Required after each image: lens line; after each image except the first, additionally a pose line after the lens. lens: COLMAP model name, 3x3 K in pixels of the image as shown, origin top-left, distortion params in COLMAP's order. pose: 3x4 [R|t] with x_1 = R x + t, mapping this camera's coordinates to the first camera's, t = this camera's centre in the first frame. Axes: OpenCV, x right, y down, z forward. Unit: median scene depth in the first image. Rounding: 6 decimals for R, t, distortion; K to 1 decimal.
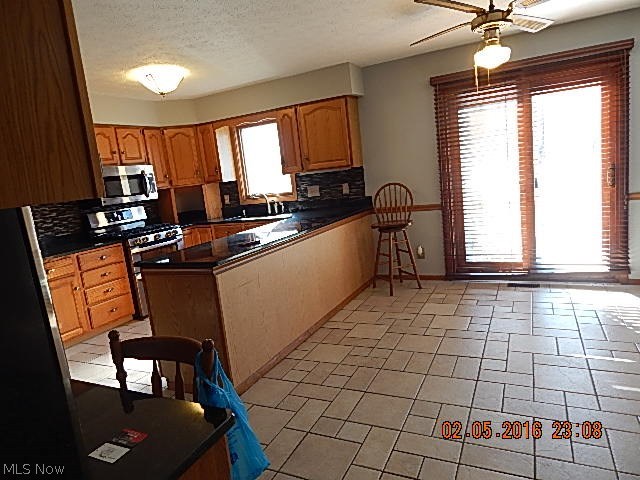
lens RADIAL K [[418.3, 0, 319.5], [0, 418.3, 237.8], [0, 0, 1]] dist [0.003370, -0.011785]
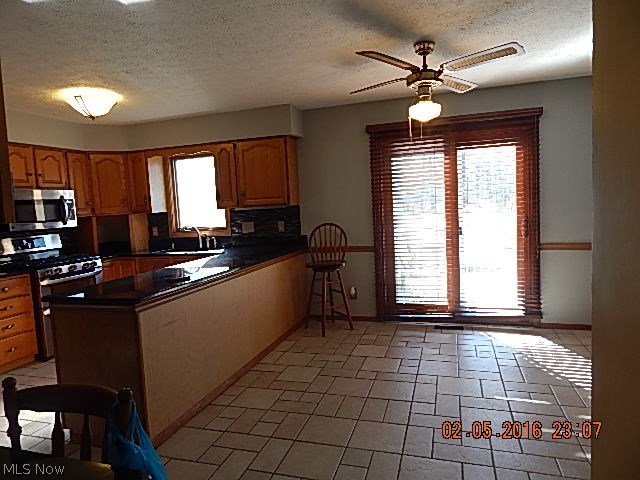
lens RADIAL K [[418.3, 0, 318.3], [0, 418.3, 236.7], [0, 0, 1]] dist [0.003370, -0.011785]
pose [[0.986491, 0.046744, 0.157005, -0.007438], [-0.031965, 0.994928, -0.095375, -0.002103], [-0.160667, 0.089068, 0.982982, 0.015380]]
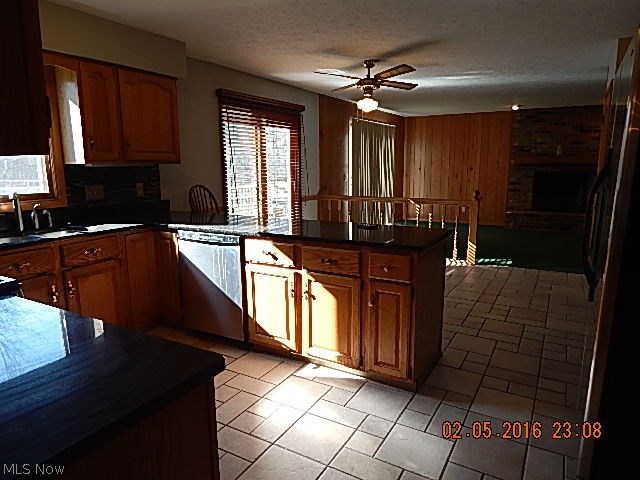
lens RADIAL K [[418.3, 0, 321.1], [0, 418.3, 238.9], [0, 0, 1]] dist [0.003370, -0.011785]
pose [[0.075324, -0.067800, 0.994851, -1.003136], [0.153505, 0.986582, 0.055614, -0.027501], [-0.985273, 0.148526, 0.084721, 0.884695]]
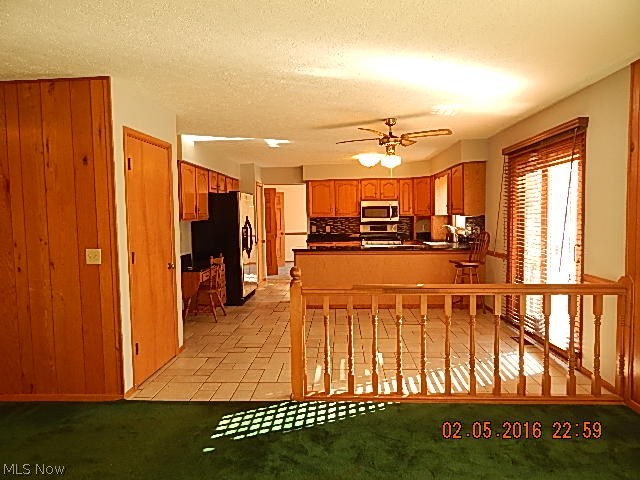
lens RADIAL K [[418.3, 0, 320.3], [0, 418.3, 238.9], [0, 0, 1]] dist [0.003370, -0.011785]
pose [[0.382364, 0.156431, -0.910674, 1.500602], [-0.172764, 0.980288, 0.095850, -0.191056], [0.907717, 0.120682, 0.401853, 0.085710]]
